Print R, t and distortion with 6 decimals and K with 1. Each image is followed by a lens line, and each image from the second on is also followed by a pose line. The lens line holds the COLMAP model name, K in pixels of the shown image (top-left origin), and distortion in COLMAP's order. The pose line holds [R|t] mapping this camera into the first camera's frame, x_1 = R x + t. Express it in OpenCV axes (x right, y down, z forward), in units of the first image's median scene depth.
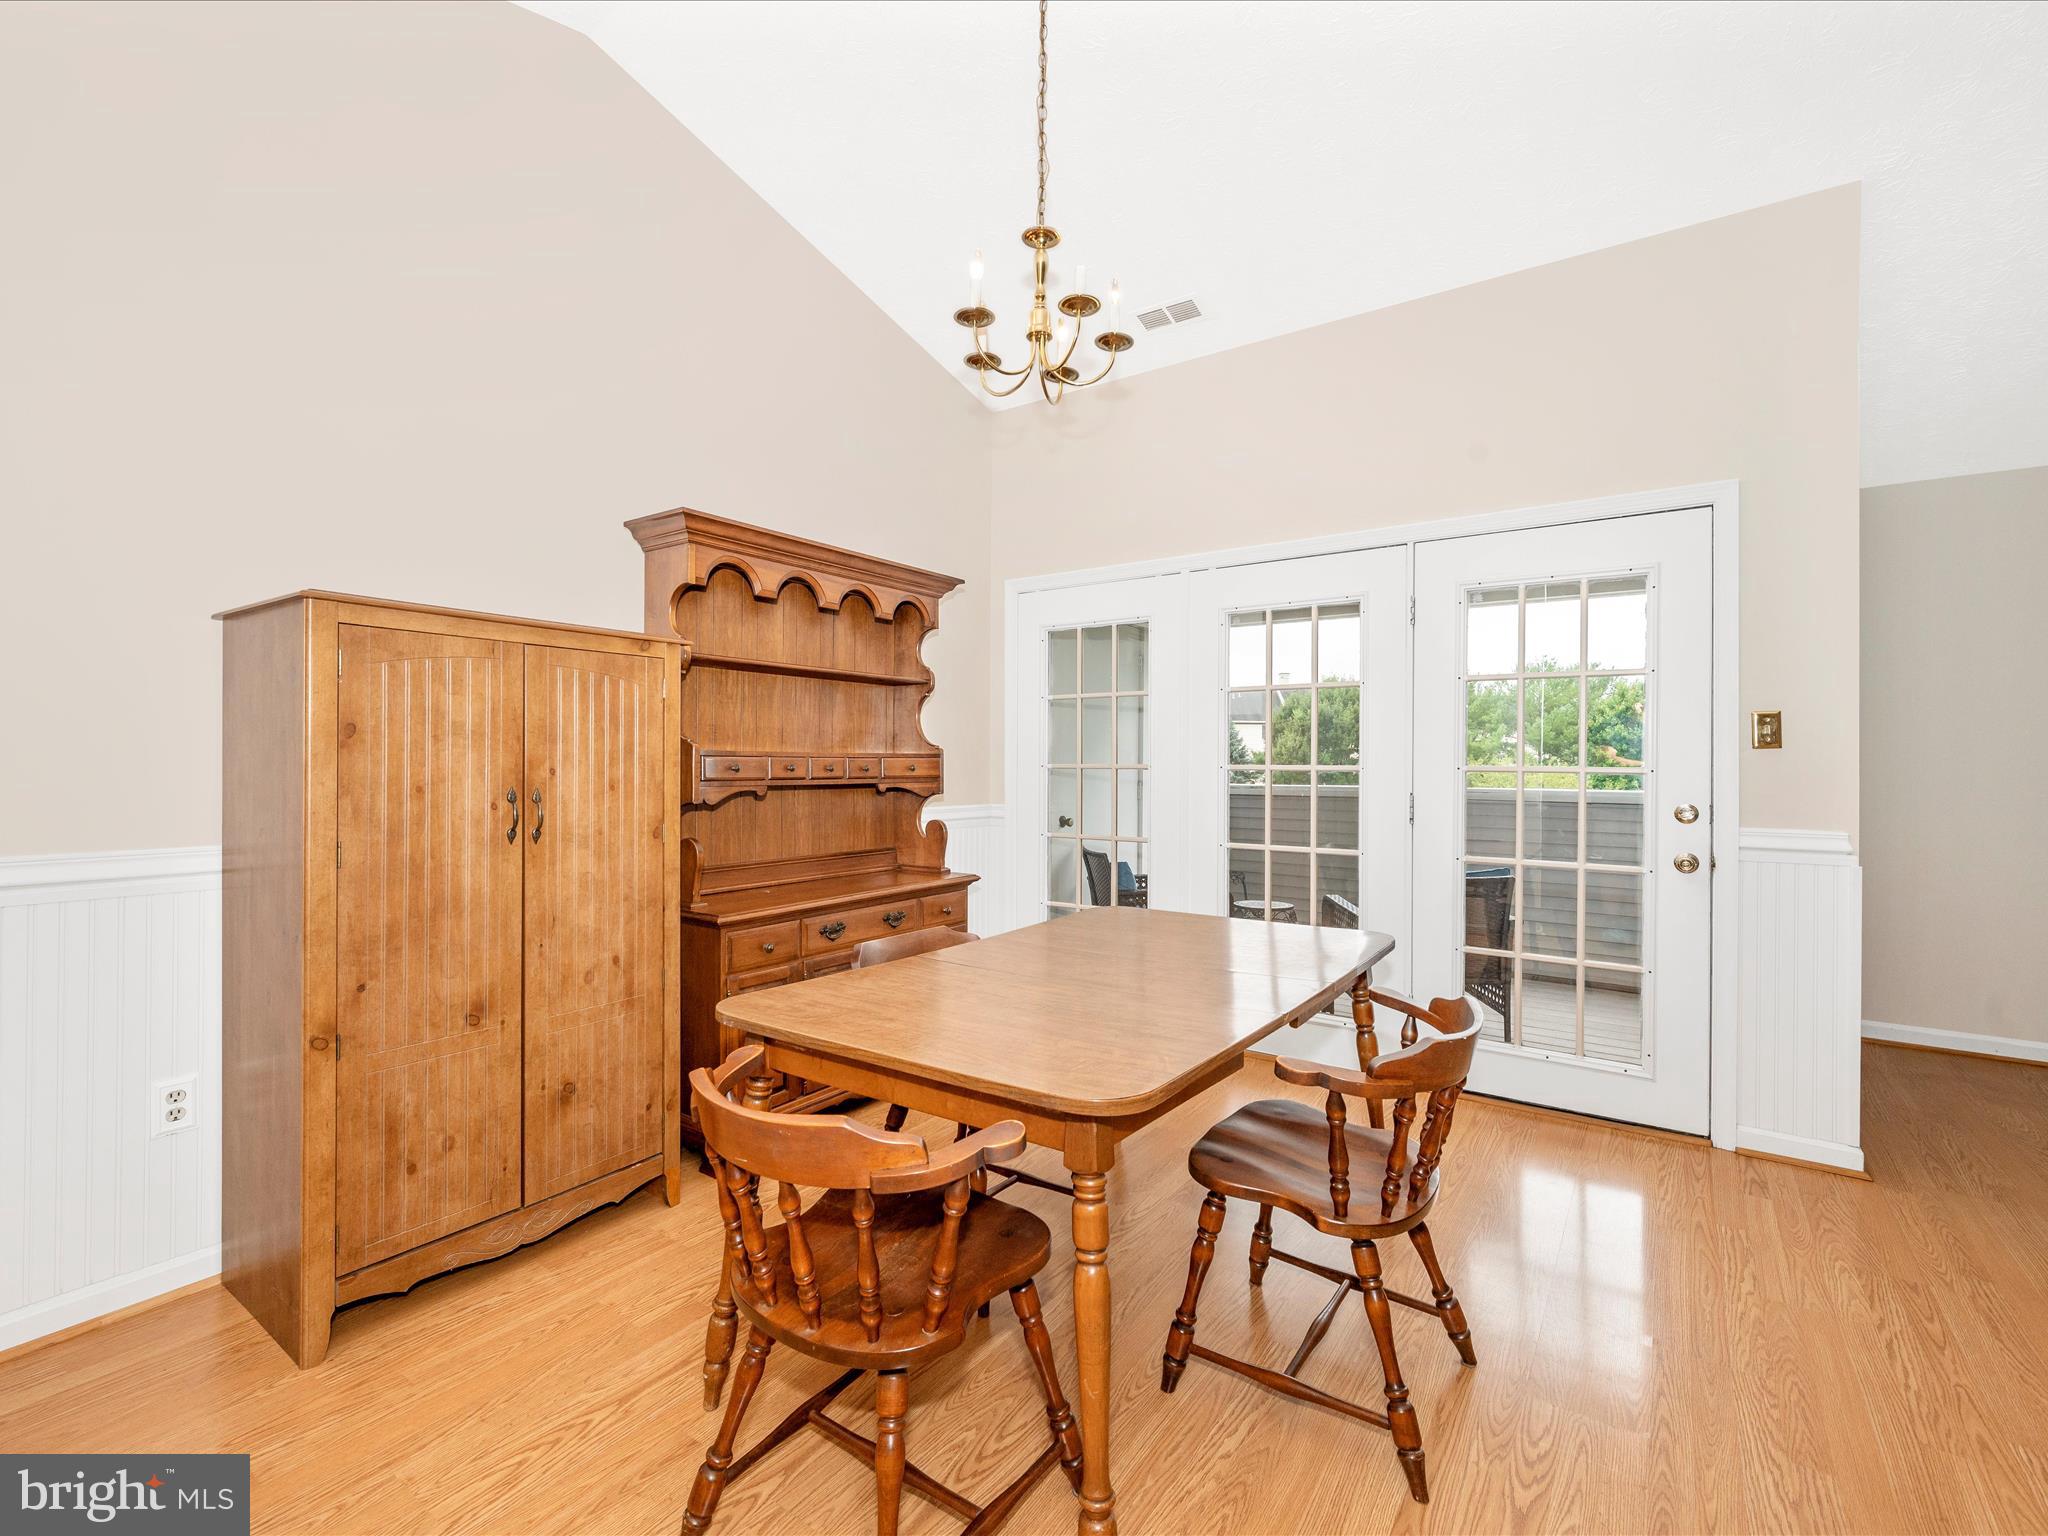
lens RADIAL K [[918.6, 0, 1024.0], [0, 918.6, 768.0], [0, 0, 1]] dist [0.000716, 0.000109]
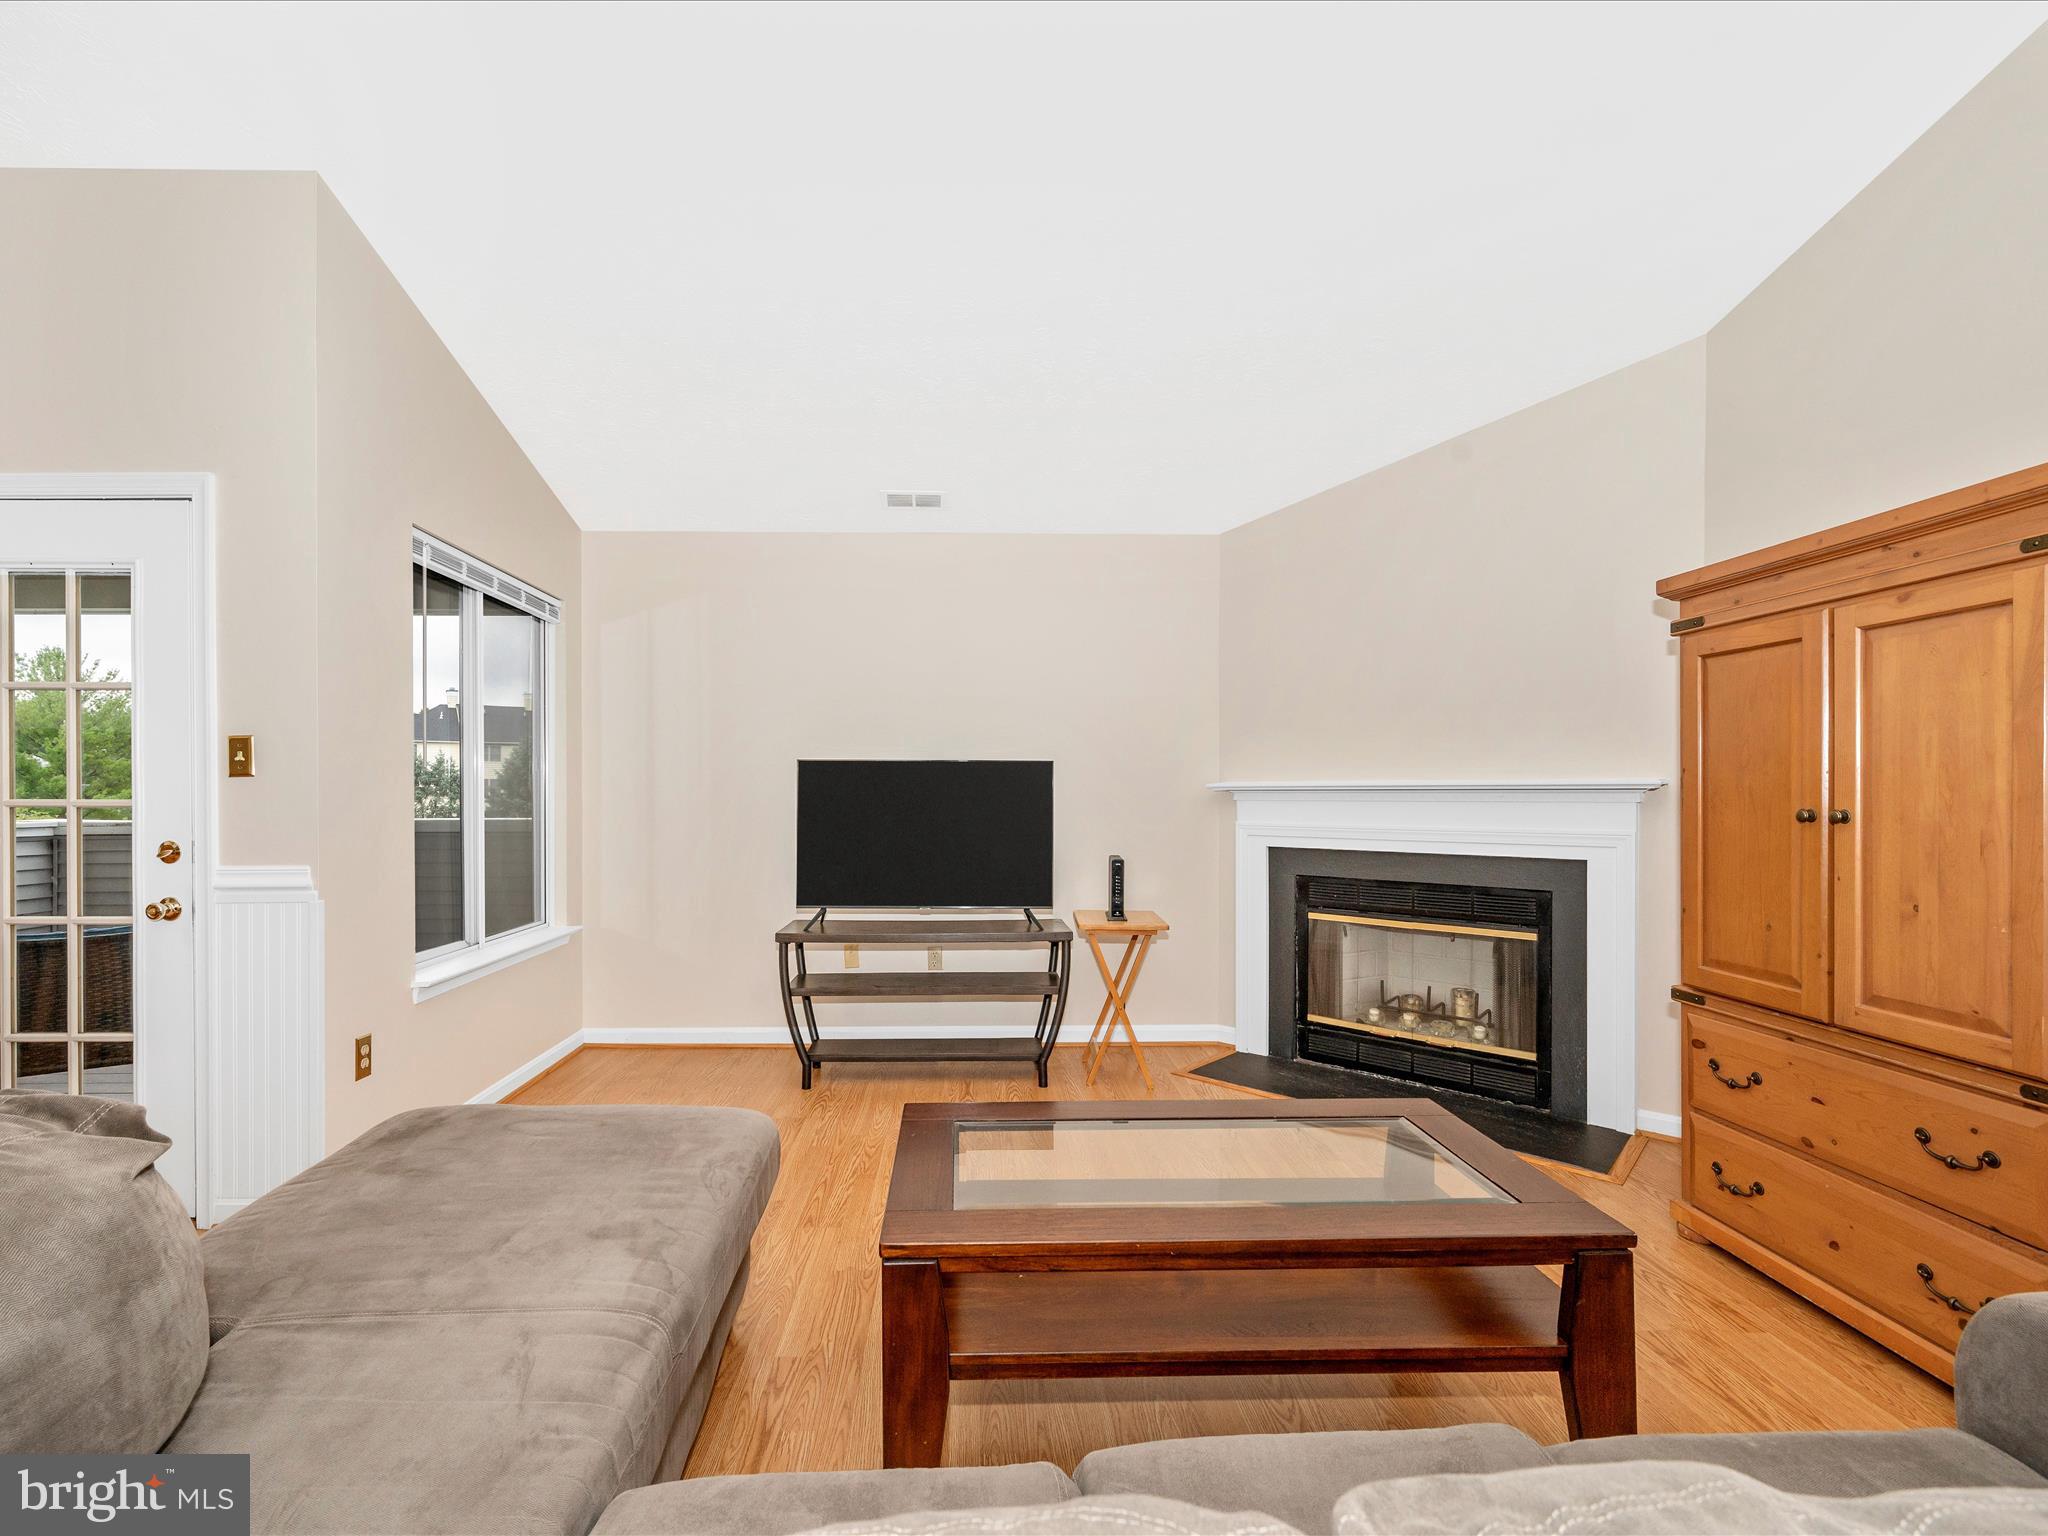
lens RADIAL K [[928.9, 0, 988.1], [0, 928.9, 810.9], [0, 0, 1]] dist [-0.002093, 0.000491]
pose [[0.806989, -0.018341, 0.590282, 0.865519], [0.007227, 0.999749, 0.021185, -0.002993], [-0.590523, -0.012830, 0.806919, -0.168588]]
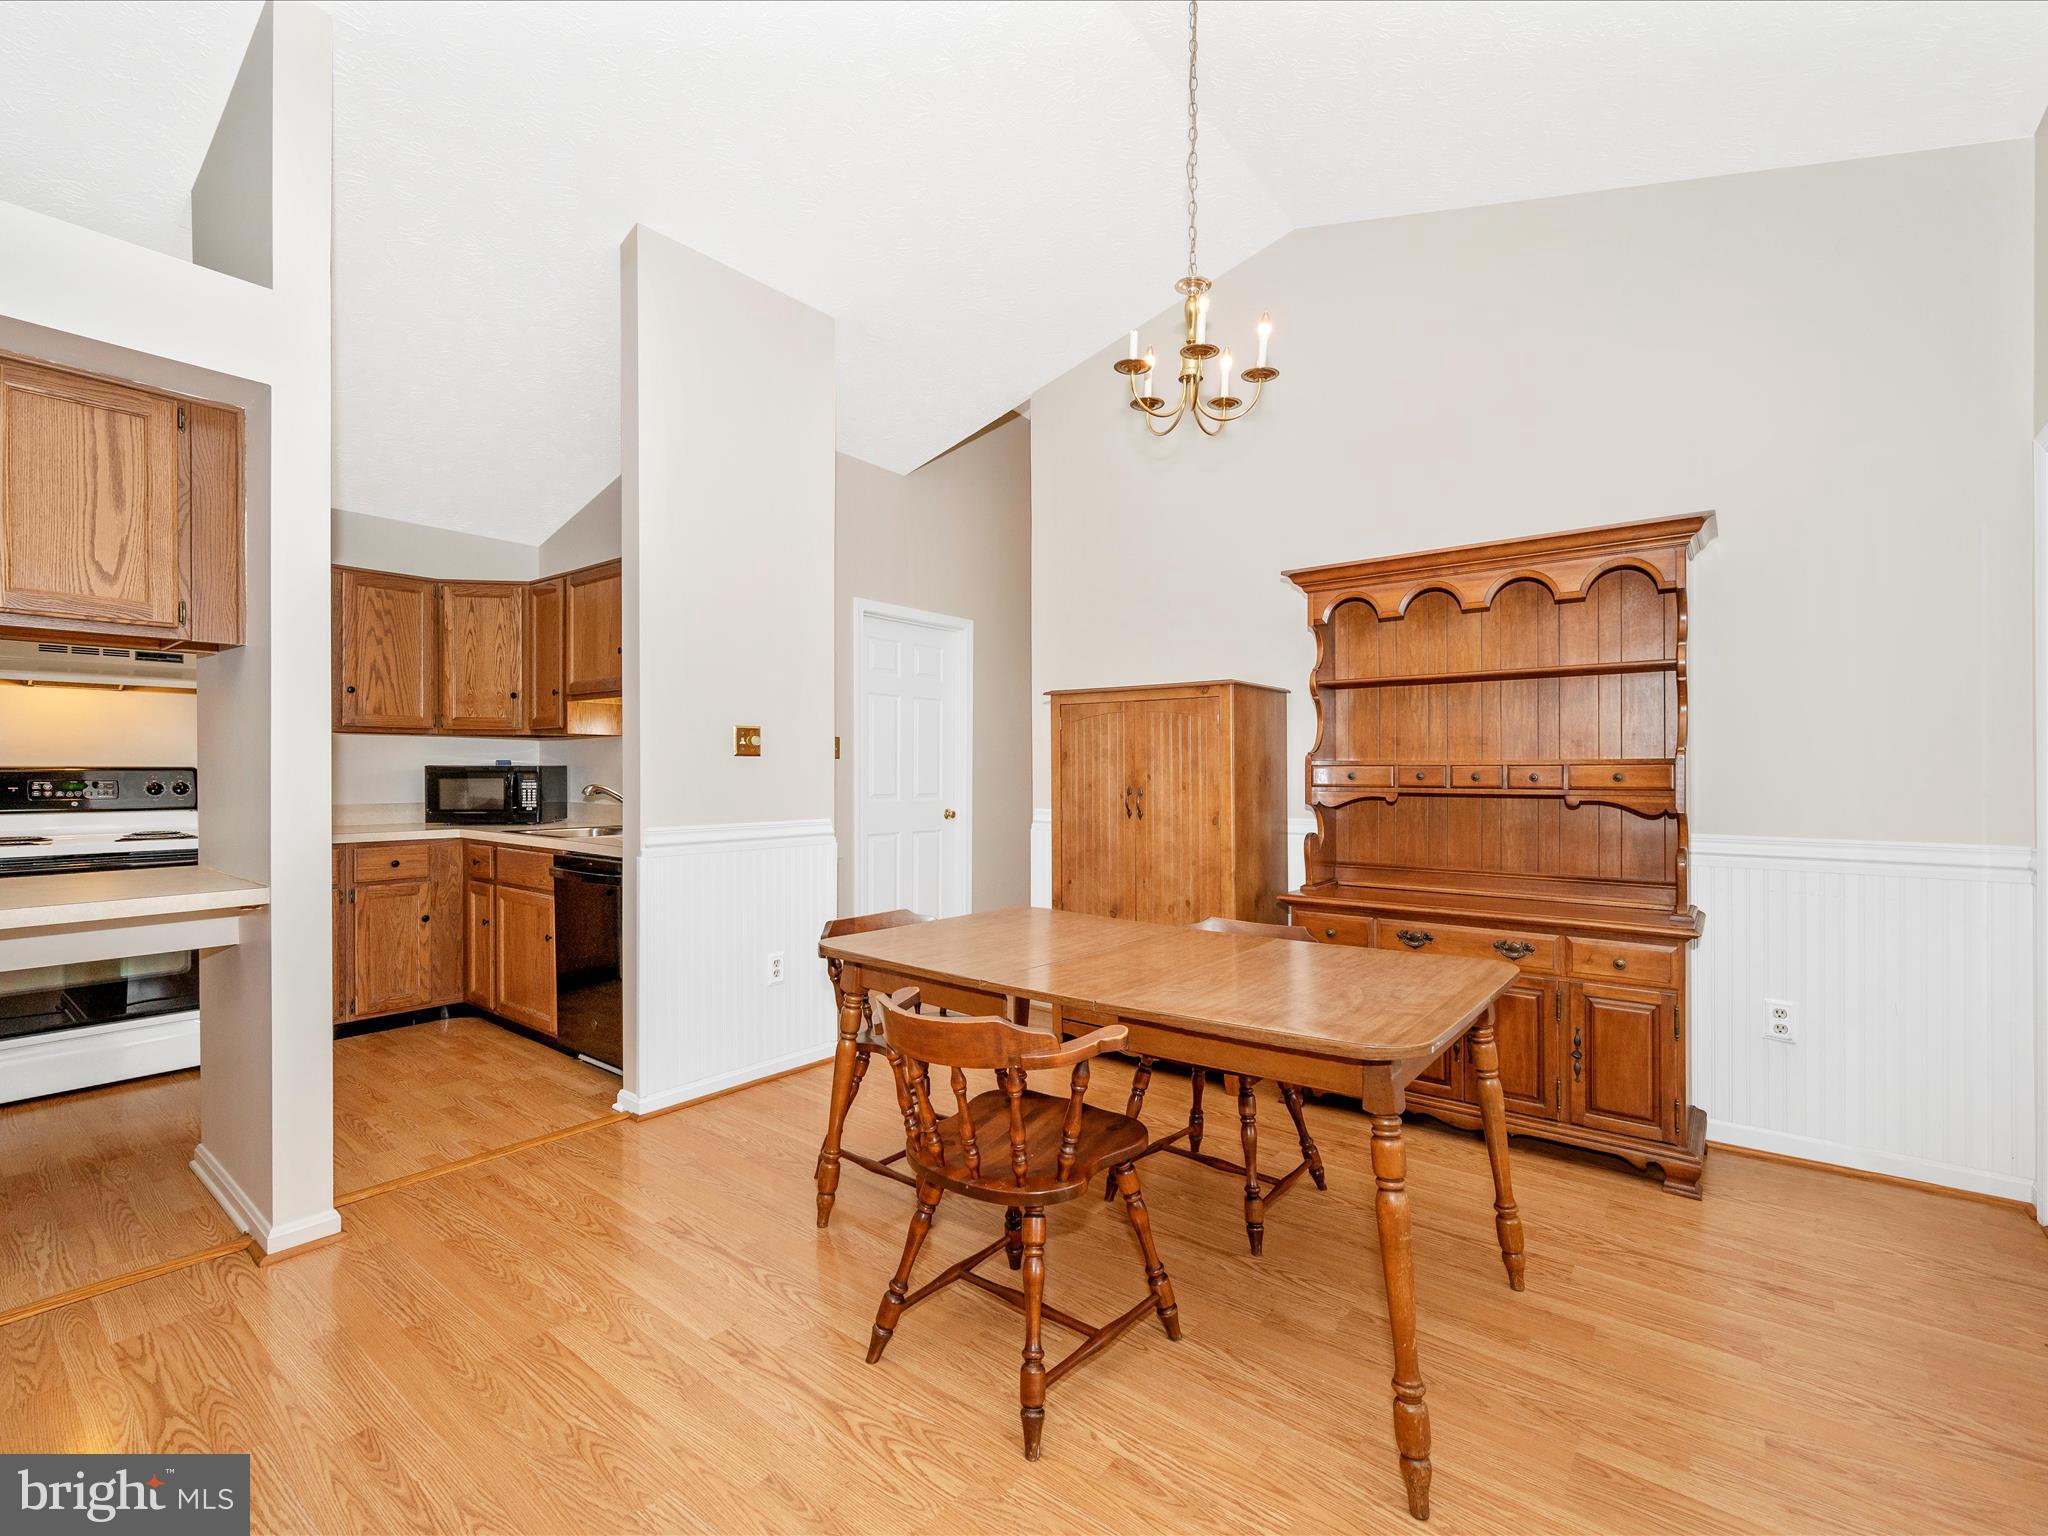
lens RADIAL K [[898.4, 0, 1022.1], [0, 898.4, 773.1], [0, 0, 1]] dist [0.001544, 0.000229]
pose [[-0.055805, -0.003100, -0.998437, 0.874667], [-0.007648, 0.999967, -0.002677, 0.002924], [0.998412, 0.007487, -0.055827, 0.689876]]
